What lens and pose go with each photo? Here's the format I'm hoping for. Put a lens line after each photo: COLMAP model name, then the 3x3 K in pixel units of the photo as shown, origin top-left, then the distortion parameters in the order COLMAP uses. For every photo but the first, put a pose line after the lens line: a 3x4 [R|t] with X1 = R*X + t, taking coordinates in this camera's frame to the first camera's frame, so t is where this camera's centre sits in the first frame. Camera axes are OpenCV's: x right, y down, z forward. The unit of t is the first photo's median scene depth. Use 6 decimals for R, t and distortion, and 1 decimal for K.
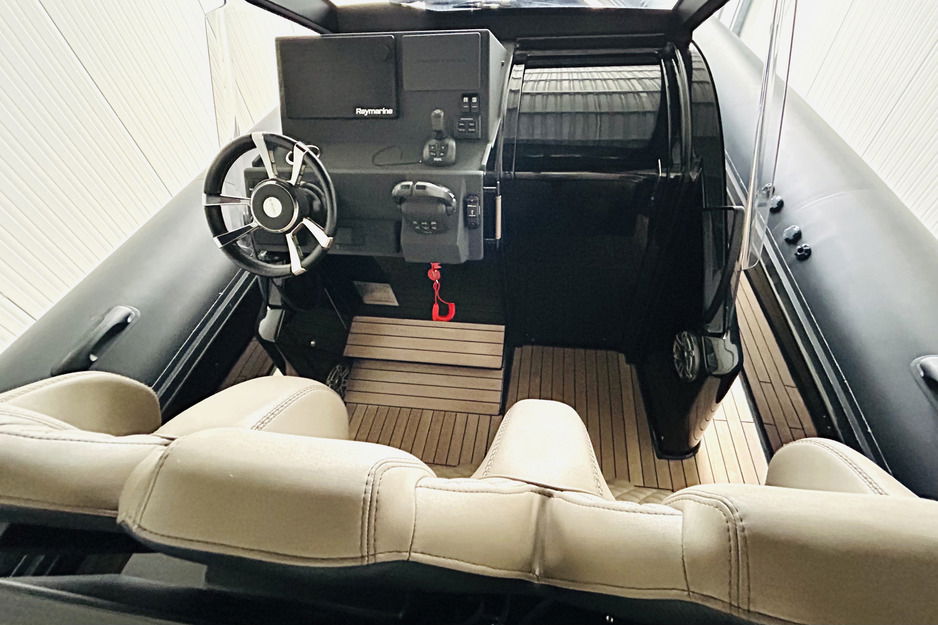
lens RADIAL K [[382.4, 0, 470.8], [0, 382.4, 261.3], [0, 0, 1]] dist [0.001176, 0.000035]
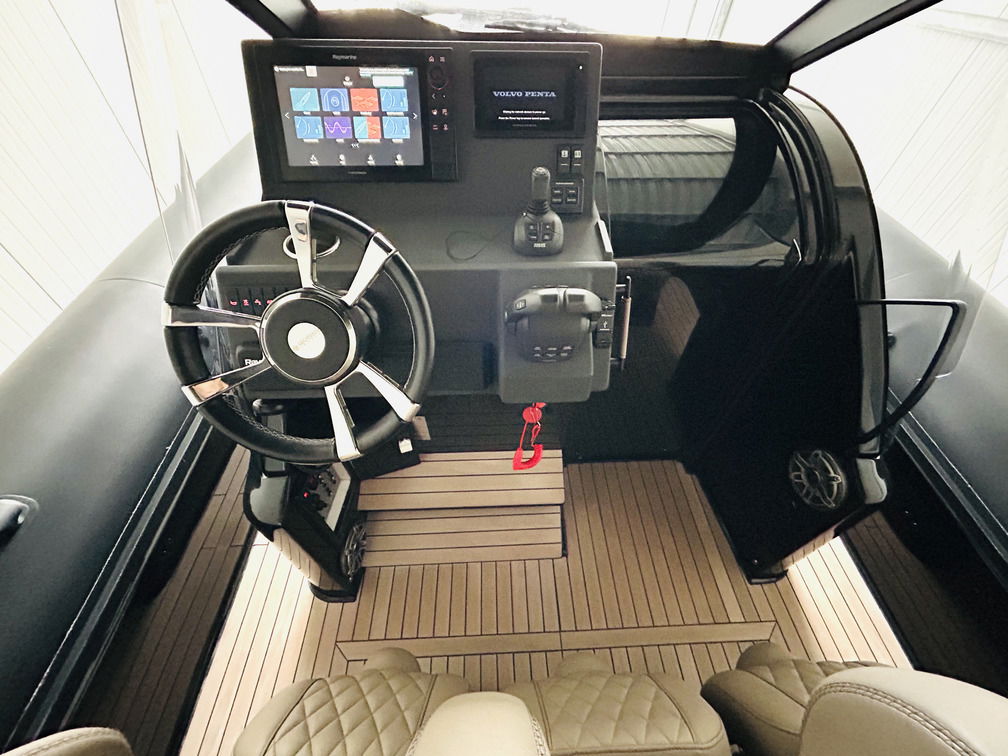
lens RADIAL K [[405.9, 0, 499.7], [0, 405.9, 376.3], [0, 0, 1]] dist [-0.000623, 0.000308]
pose [[0.983152, -0.075533, 0.166453, -0.254368], [0.064148, 0.995285, 0.072755, -0.084795], [-0.171163, -0.060852, 0.983362, 0.270939]]
